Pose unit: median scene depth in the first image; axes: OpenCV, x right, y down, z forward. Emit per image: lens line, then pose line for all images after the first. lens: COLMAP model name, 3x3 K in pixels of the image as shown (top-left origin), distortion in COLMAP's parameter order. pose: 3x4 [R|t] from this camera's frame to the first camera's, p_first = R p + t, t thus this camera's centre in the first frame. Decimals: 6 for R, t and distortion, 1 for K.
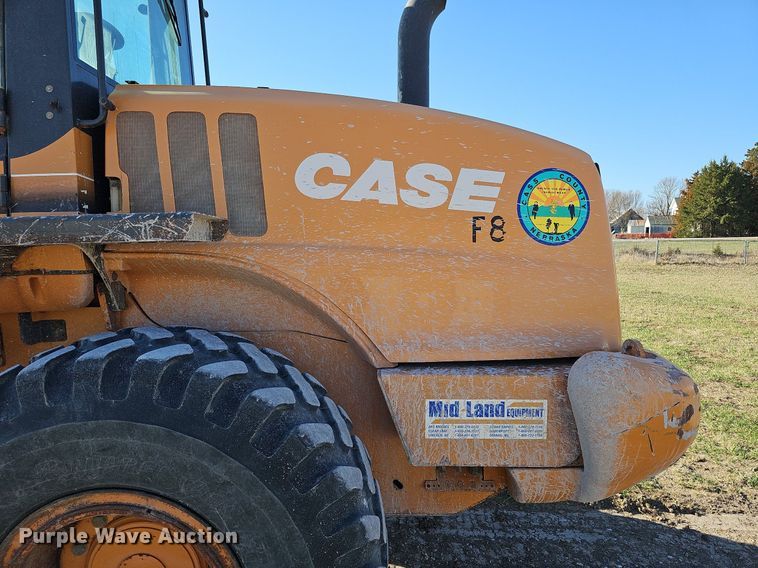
lens RADIAL K [[504.6, 0, 382.8], [0, 504.6, 276.3], [0, 0, 1]] dist [0.035541, -0.018896]
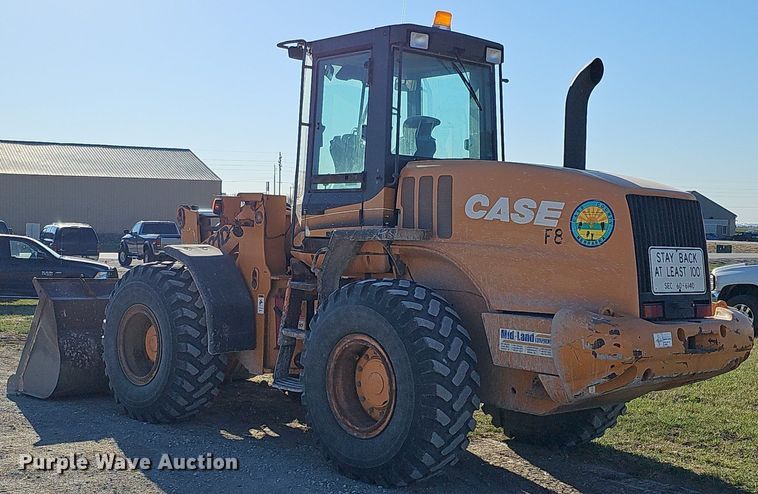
lens RADIAL K [[1024.9, 0, 381.6], [0, 1024.9, 244.9], [0, 0, 1]] dist [-0.009418, 0.000000]
pose [[0.653467, 0.020366, -0.756681, 2.478110], [-0.085484, 0.995229, -0.047037, 0.146478], [0.752113, 0.095421, 0.652090, -1.684354]]
